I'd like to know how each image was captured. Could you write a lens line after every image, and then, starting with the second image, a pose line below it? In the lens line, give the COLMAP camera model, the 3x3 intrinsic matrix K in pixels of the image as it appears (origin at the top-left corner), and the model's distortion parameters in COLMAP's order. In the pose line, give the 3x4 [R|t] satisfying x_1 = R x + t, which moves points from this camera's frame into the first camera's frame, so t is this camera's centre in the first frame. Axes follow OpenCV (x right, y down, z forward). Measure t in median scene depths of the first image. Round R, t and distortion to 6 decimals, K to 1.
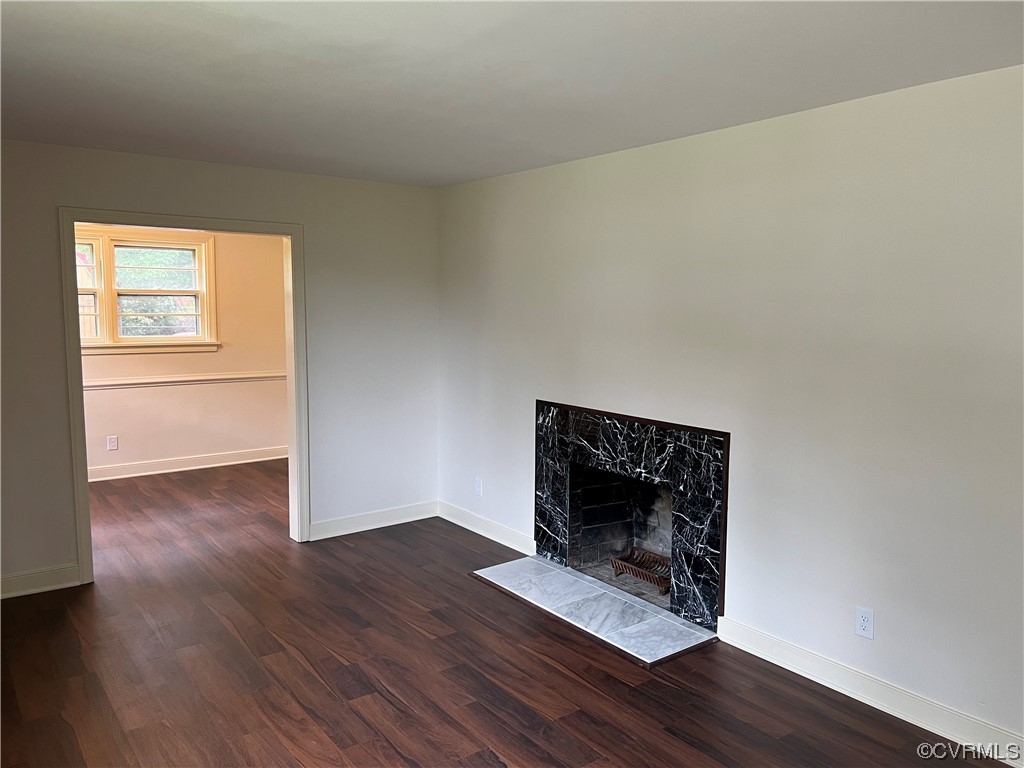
lens RADIAL K [[767.1, 0, 511.2], [0, 767.1, 378.8], [0, 0, 1]] dist [0.029858, -0.013631]
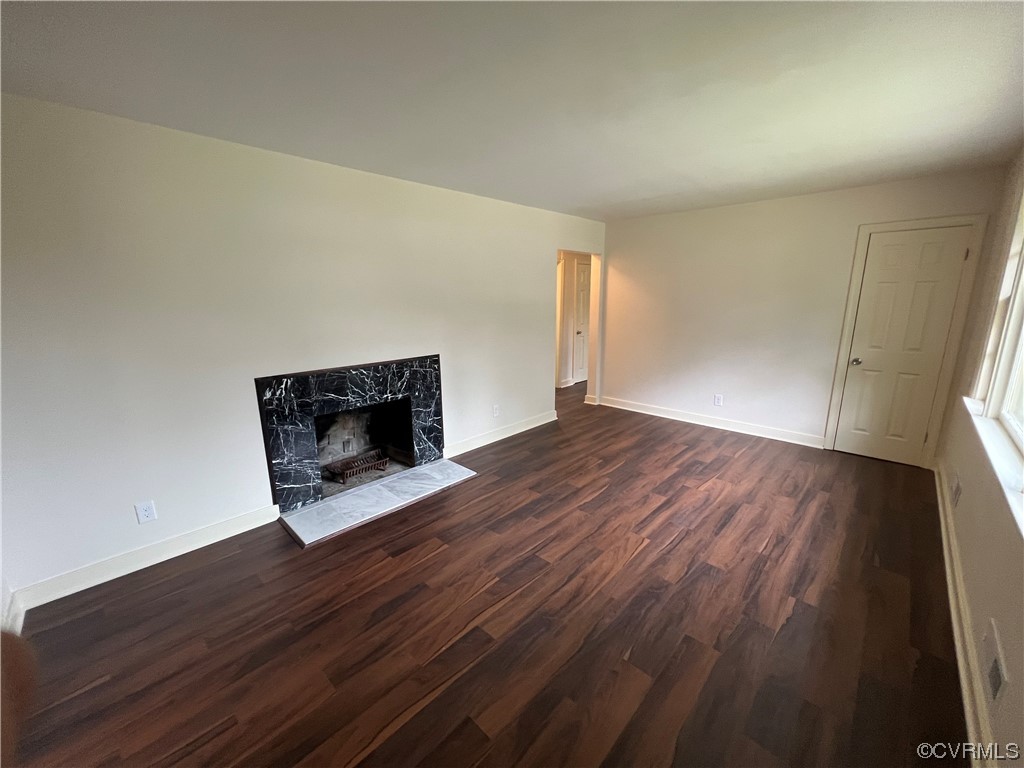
lens RADIAL K [[410.4, 0, 508.4], [0, 410.4, 384.0], [0, 0, 1]] dist [0.002100, -0.000113]
pose [[-0.153760, -0.216978, 0.963991, -0.702960], [0.110094, 0.965756, 0.234936, -0.074436], [-0.981956, 0.142253, -0.124607, 0.919766]]
